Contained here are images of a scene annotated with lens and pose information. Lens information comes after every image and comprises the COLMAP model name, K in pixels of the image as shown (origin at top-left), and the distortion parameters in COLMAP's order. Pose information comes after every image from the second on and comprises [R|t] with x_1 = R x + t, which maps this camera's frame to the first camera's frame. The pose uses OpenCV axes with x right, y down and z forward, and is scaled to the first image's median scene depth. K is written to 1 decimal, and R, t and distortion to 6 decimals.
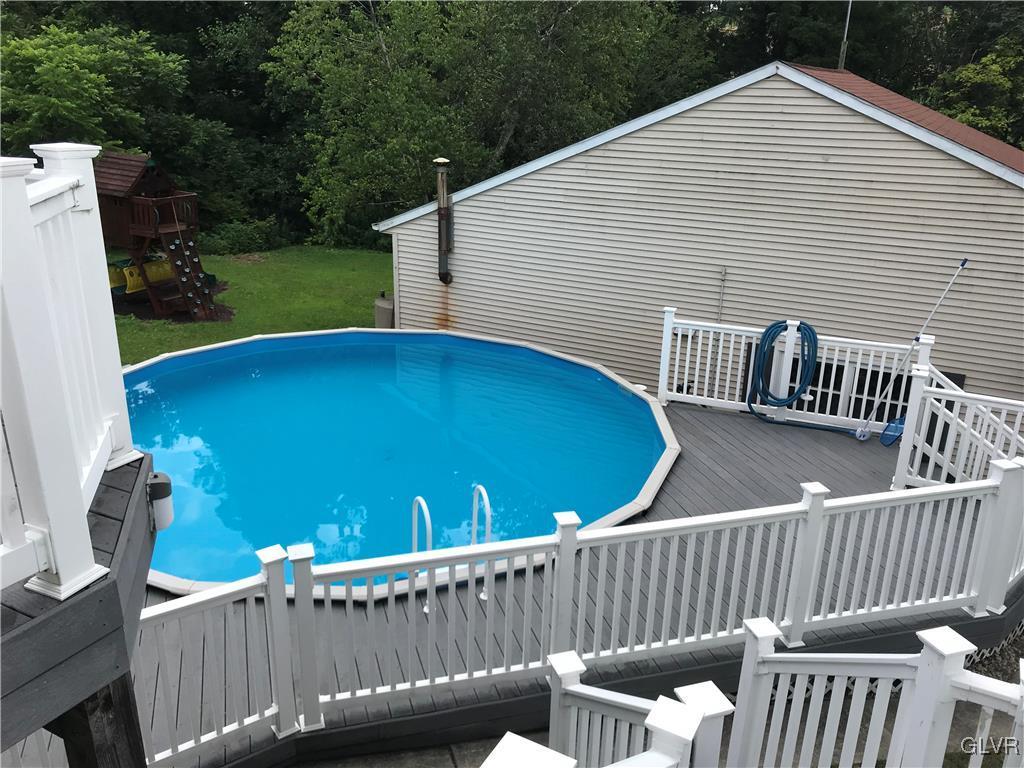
lens RADIAL K [[839.3, 0, 512.0], [0, 839.3, 384.0], [0, 0, 1]] dist [0.047457, -0.087305]
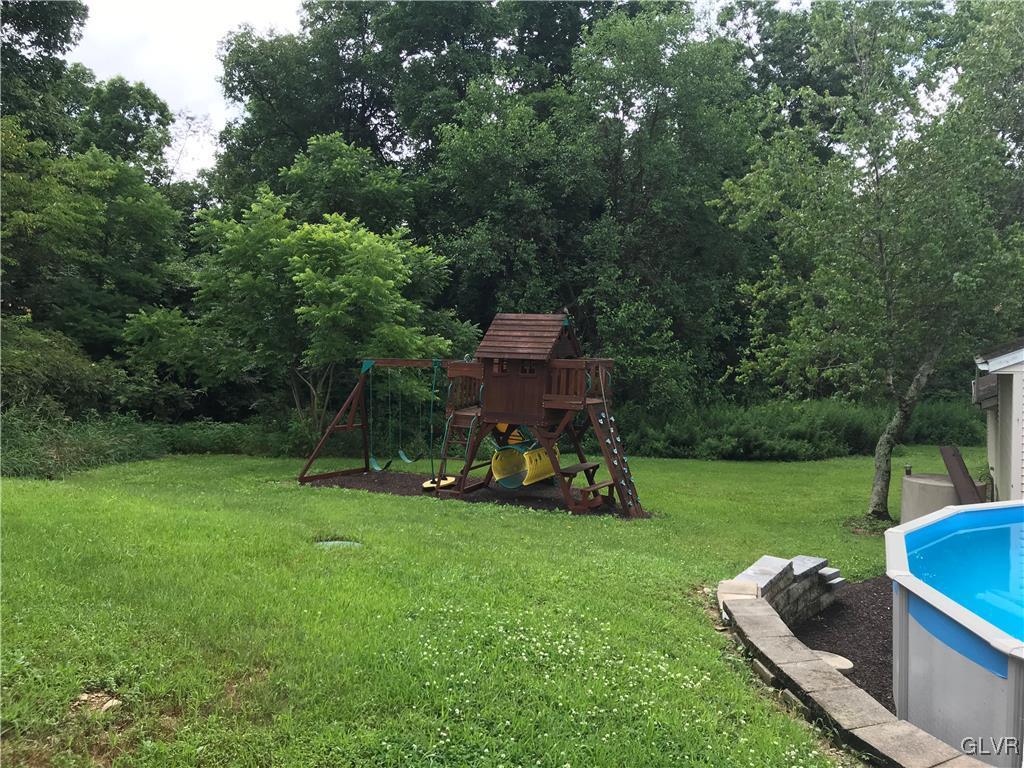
lens RADIAL K [[839.3, 0, 512.0], [0, 839.3, 384.0], [0, 0, 1]] dist [0.047457, -0.087305]
pose [[0.999759, -0.015579, 0.015462, -0.498183], [0.019556, 0.952101, -0.305159, 0.042602], [-0.009967, 0.305388, 0.952176, 0.244440]]
